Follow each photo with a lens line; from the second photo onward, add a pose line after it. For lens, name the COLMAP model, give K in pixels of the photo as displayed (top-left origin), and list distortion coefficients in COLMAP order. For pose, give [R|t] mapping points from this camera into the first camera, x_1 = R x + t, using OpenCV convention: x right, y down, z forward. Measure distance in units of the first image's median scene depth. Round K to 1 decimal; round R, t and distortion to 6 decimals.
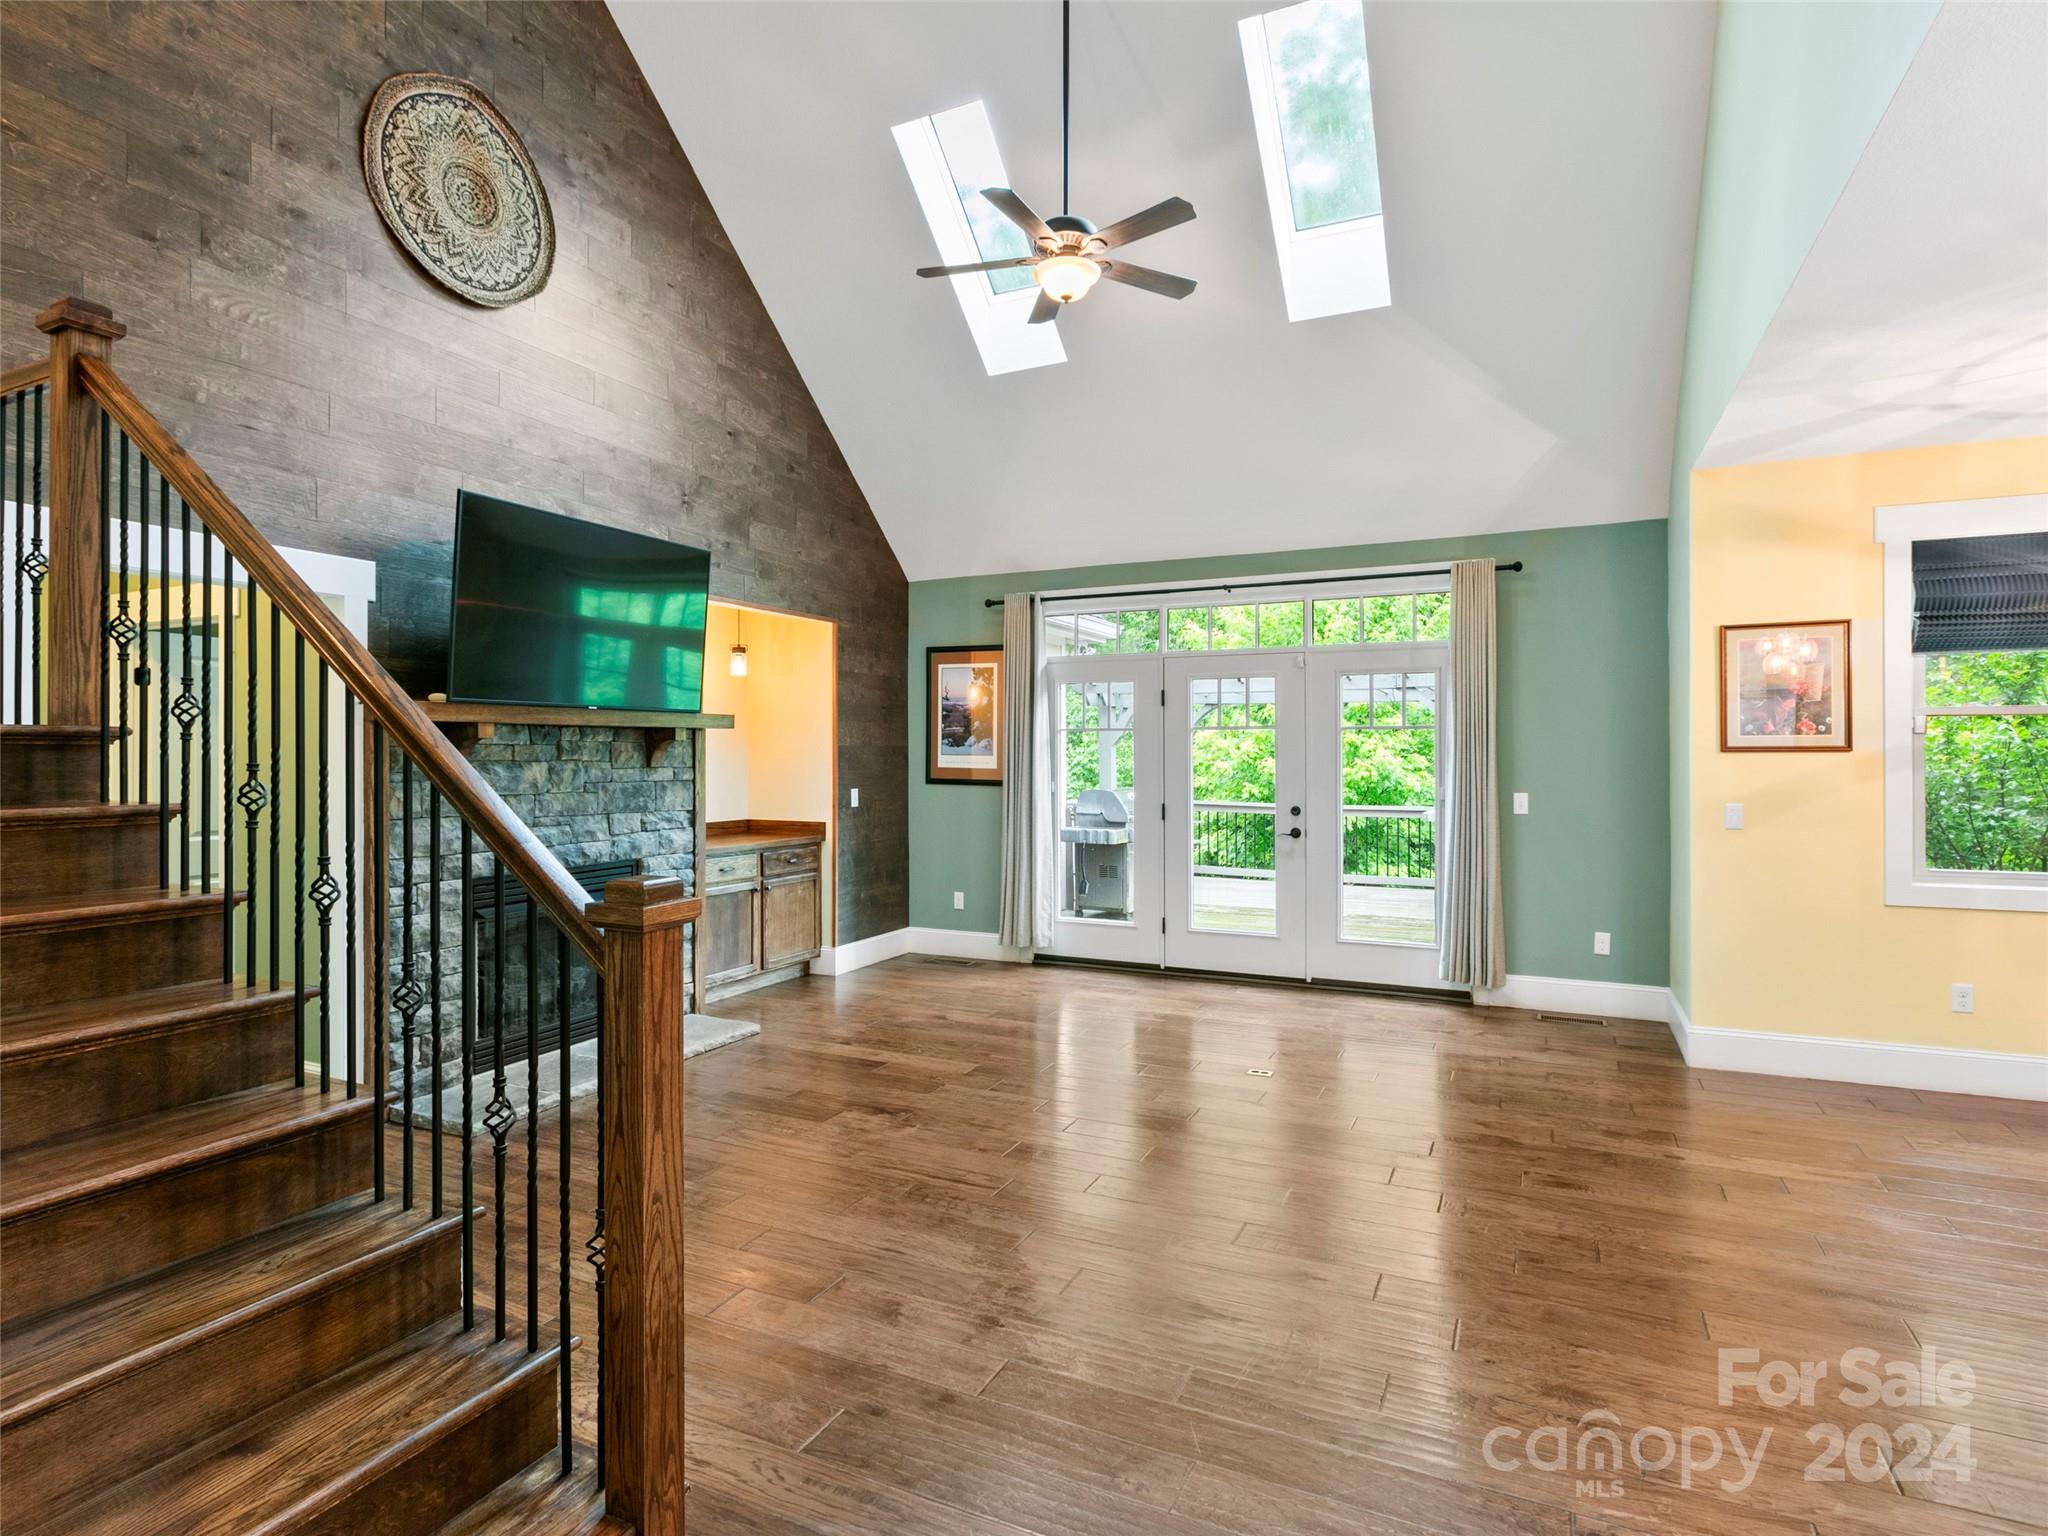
lens RADIAL K [[1076.0, 0, 1020.0], [0, 1076.0, 751.6], [0, 0, 1]] dist [-0.007276, 0.001452]
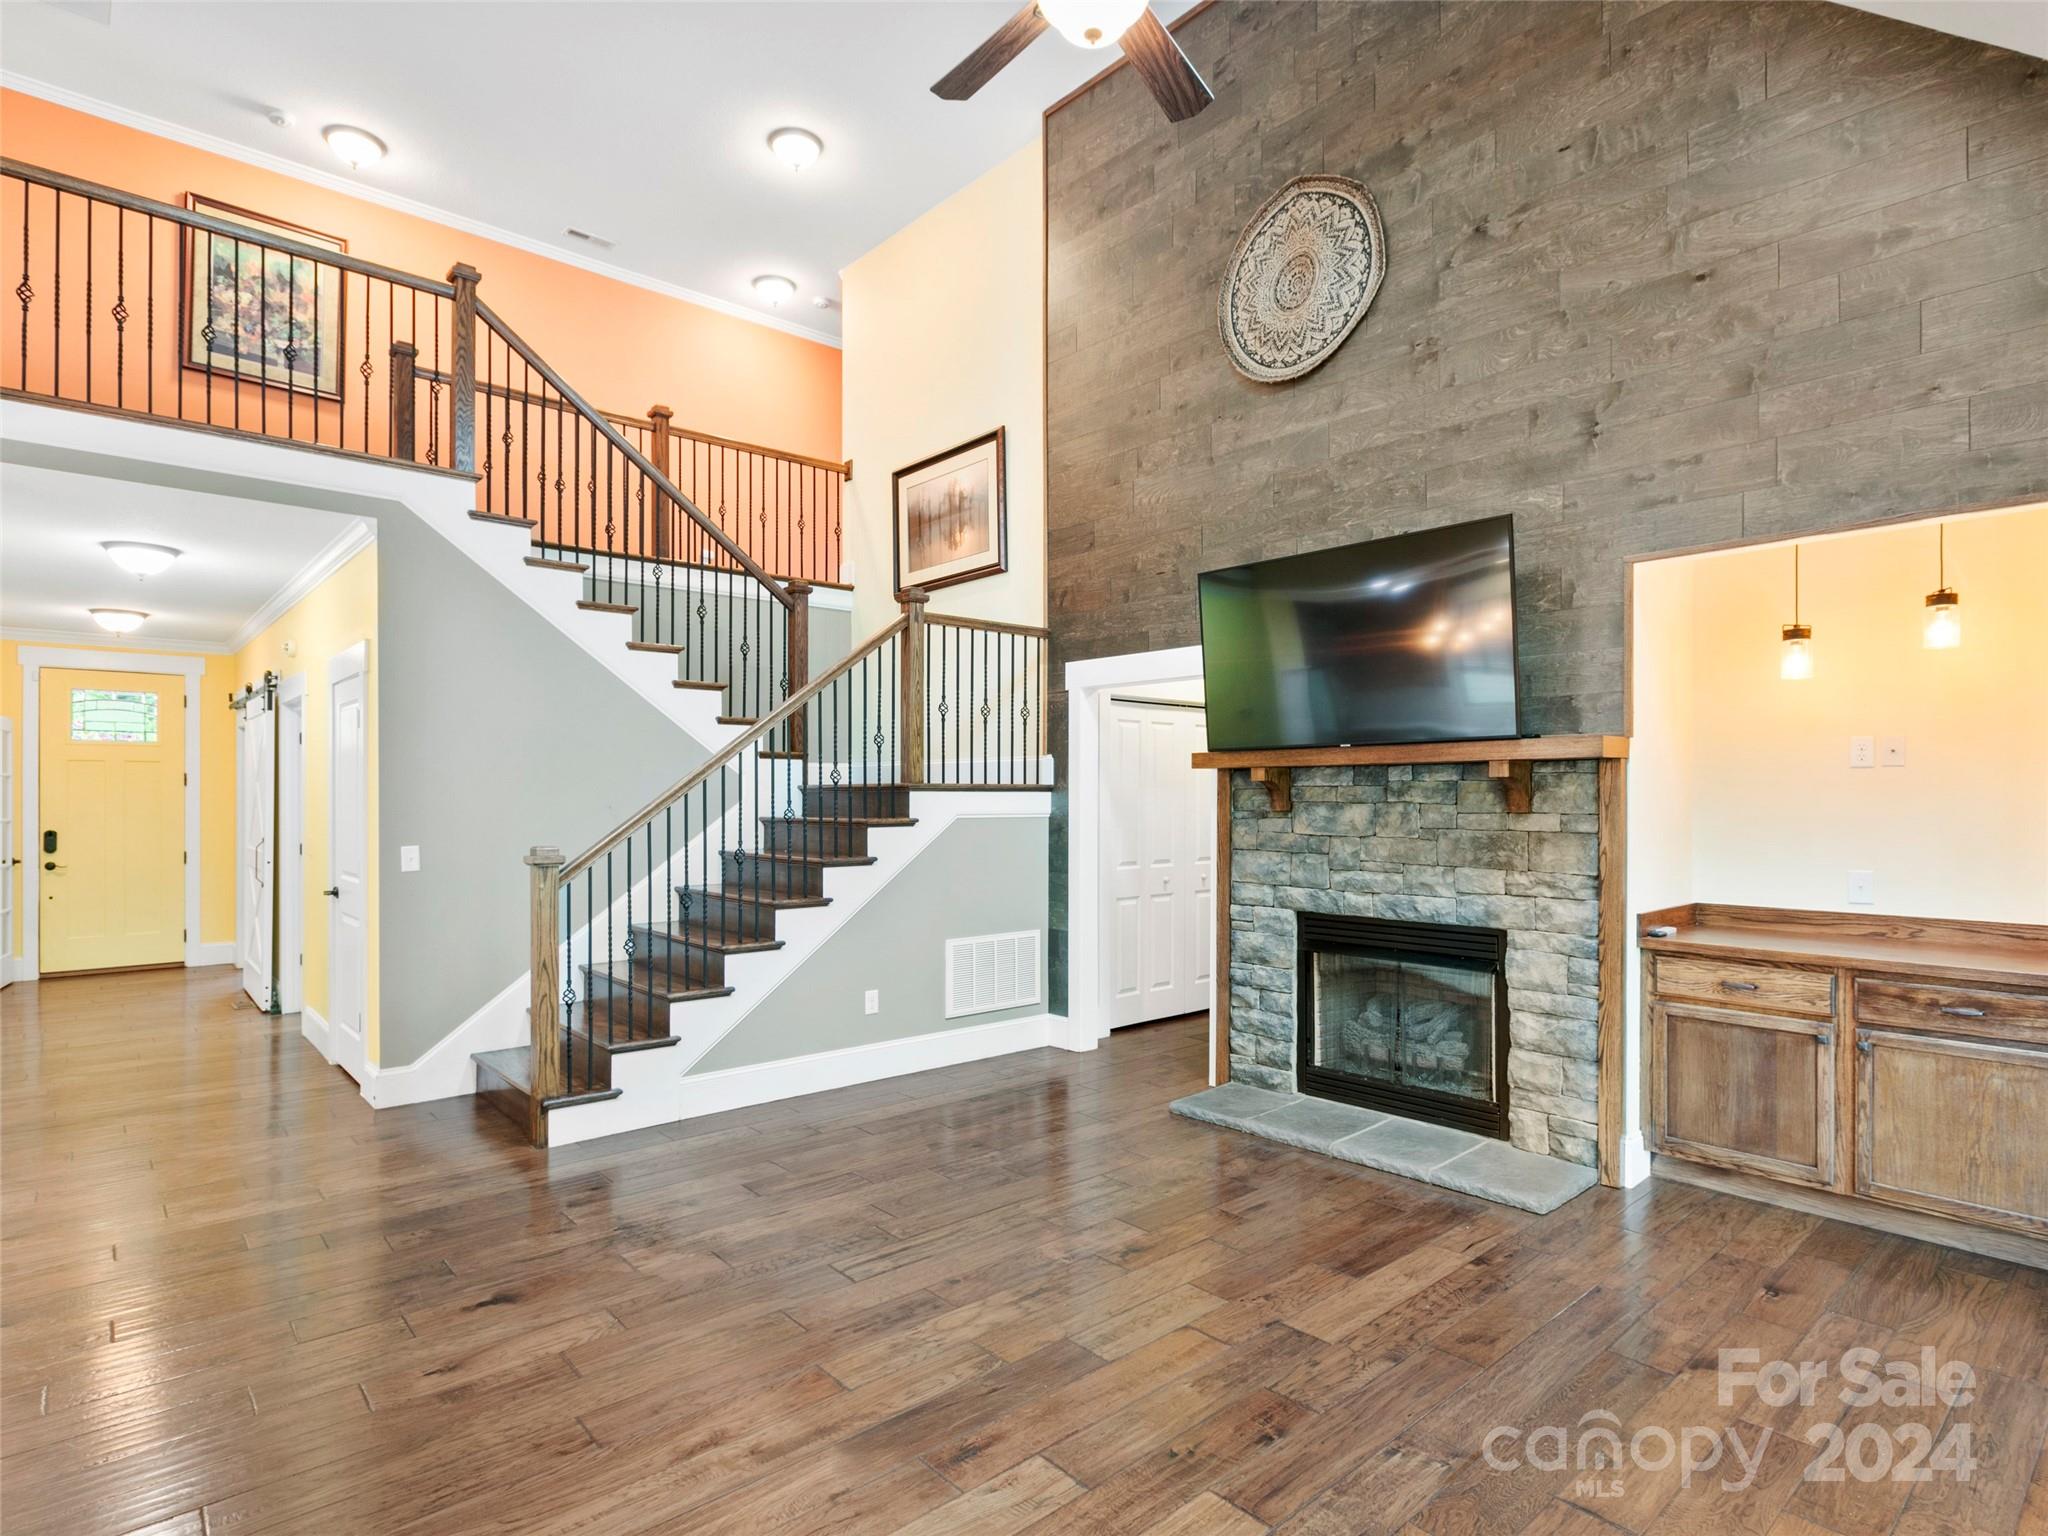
lens RADIAL K [[1076.0, 0, 1036.8], [0, 1076.0, 793.7], [0, 0, 1]] dist [-0.007276, 0.001452]
pose [[-0.378987, -0.000969, -0.925402, 0.500884], [0.003267, 0.999992, -0.002385, 0.001890], [0.925396, -0.003928, -0.378980, 0.985159]]
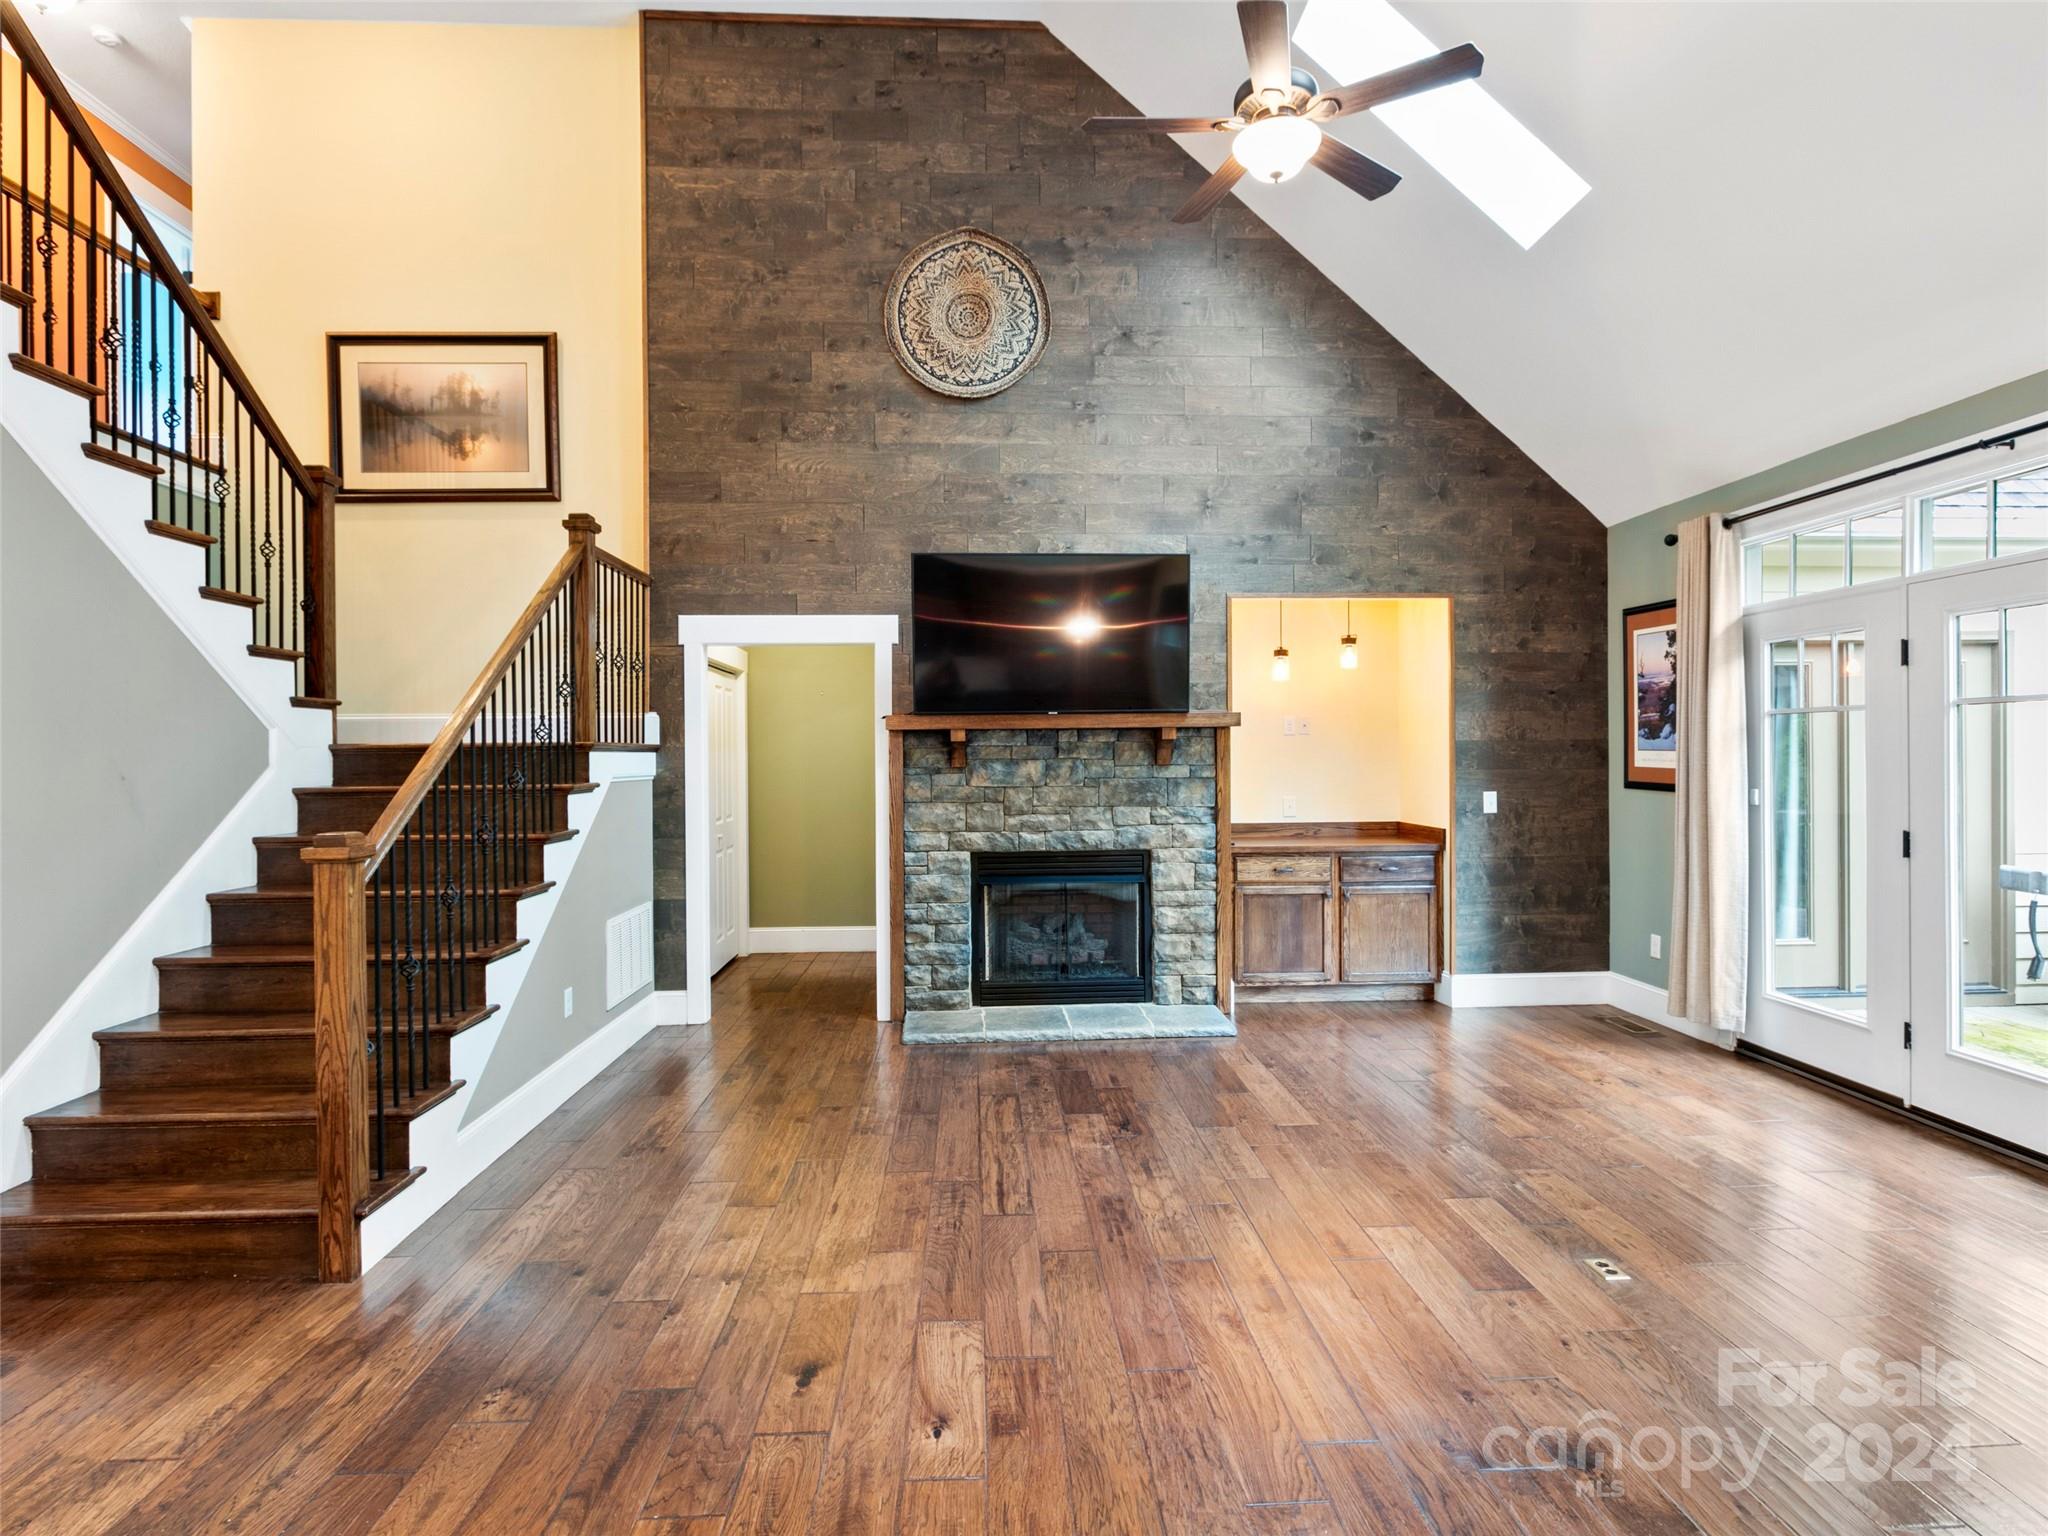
lens RADIAL K [[1076.0, 0, 1027.8], [0, 1076.0, 754.9], [0, 0, 1]] dist [-0.007276, 0.001452]
pose [[0.480096, -0.001607, -0.877214, 0.539993], [0.009486, 0.999949, 0.003359, -0.000110], [0.877164, -0.009934, 0.480087, 0.374281]]
